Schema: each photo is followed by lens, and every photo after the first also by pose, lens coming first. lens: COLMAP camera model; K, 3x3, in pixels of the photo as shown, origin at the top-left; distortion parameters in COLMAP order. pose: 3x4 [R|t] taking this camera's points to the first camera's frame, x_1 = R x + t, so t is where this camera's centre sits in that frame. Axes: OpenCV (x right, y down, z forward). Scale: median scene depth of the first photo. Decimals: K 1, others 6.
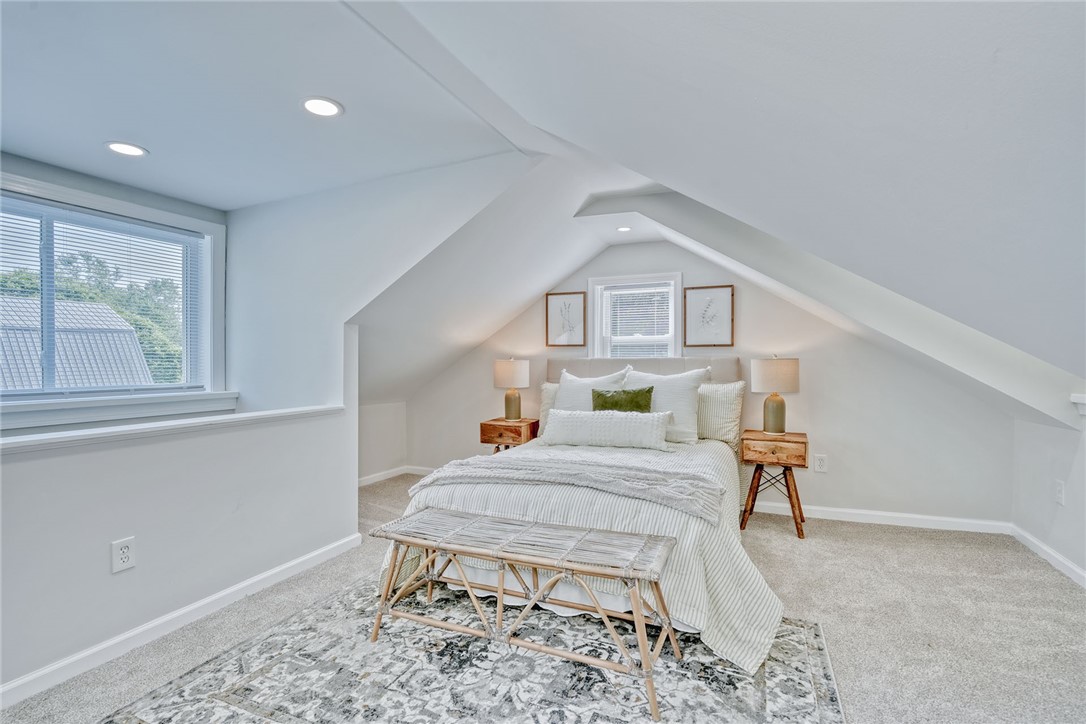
lens RADIAL K [[509.9, 0, 562.5], [0, 509.9, 361.6], [0, 0, 1]] dist [-0.005112, 0.004113]
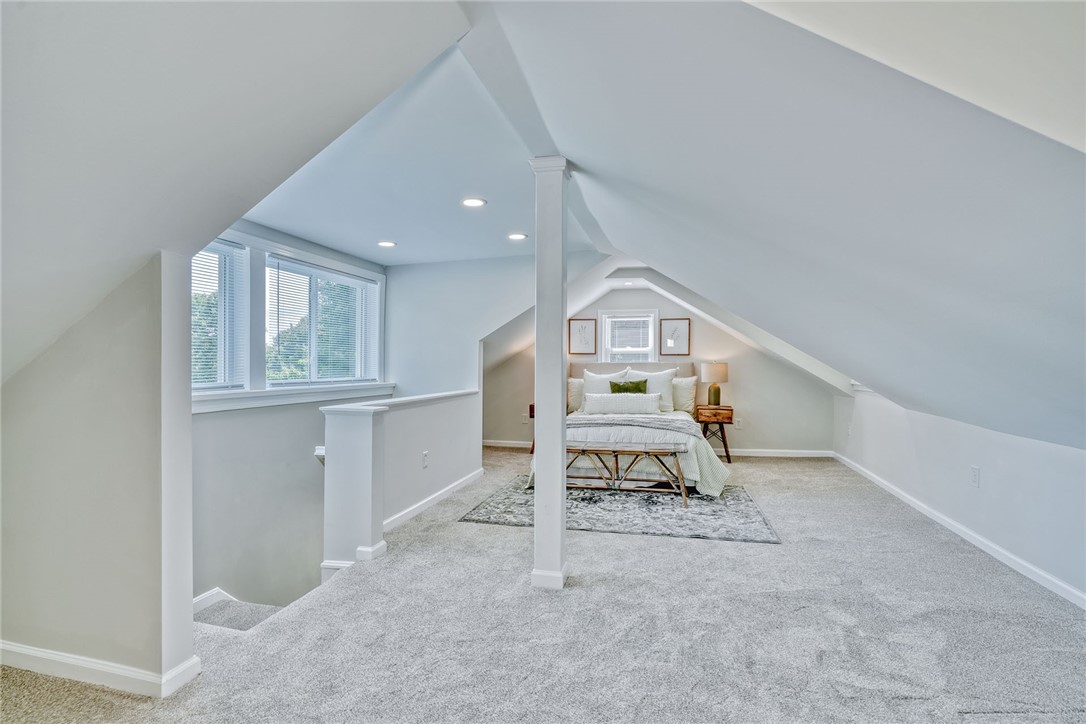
lens RADIAL K [[509.9, 0, 580.8], [0, 509.9, 373.5], [0, 0, 1]] dist [-0.005112, 0.004113]
pose [[0.979656, -0.000835, 0.200682, -0.373244], [-0.001972, 0.999903, 0.013786, 0.007235], [-0.200674, -0.013902, 0.979560, -0.599410]]
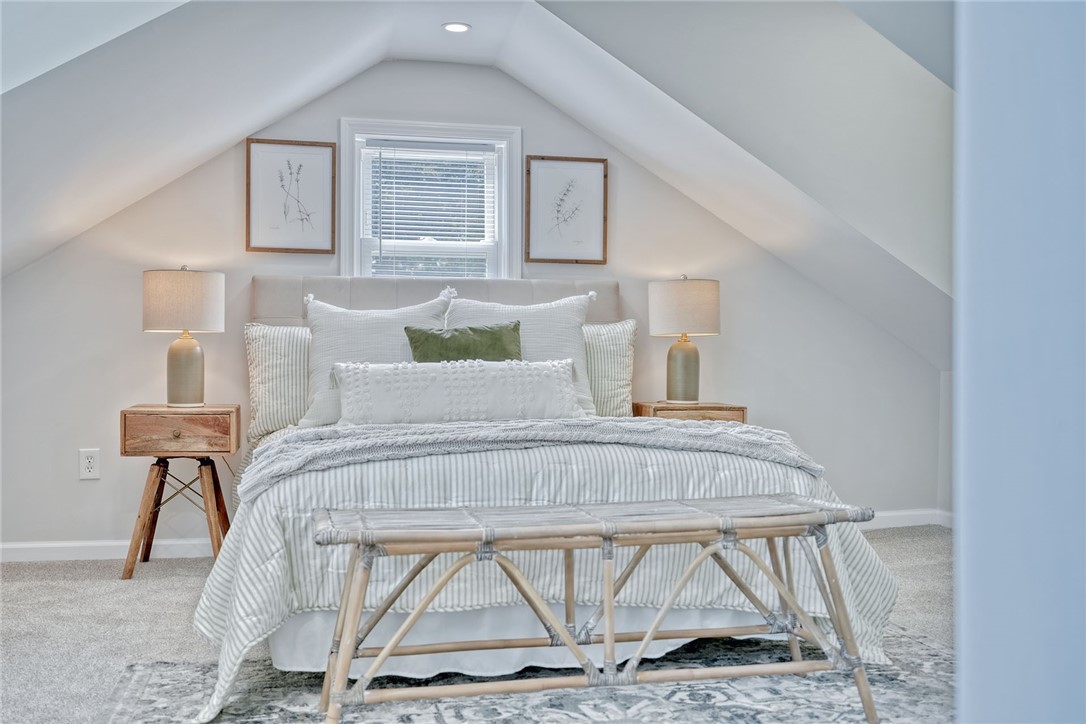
lens RADIAL K [[1043.7, 0, 585.0], [0, 1043.7, 372.2], [0, 0, 1]] dist [-0.009358, 0.000000]
pose [[0.806878, 0.000051, 0.590718, -0.431930], [0.004038, 0.999976, -0.005602, 0.110747], [-0.590704, 0.006906, 0.806859, 0.048091]]
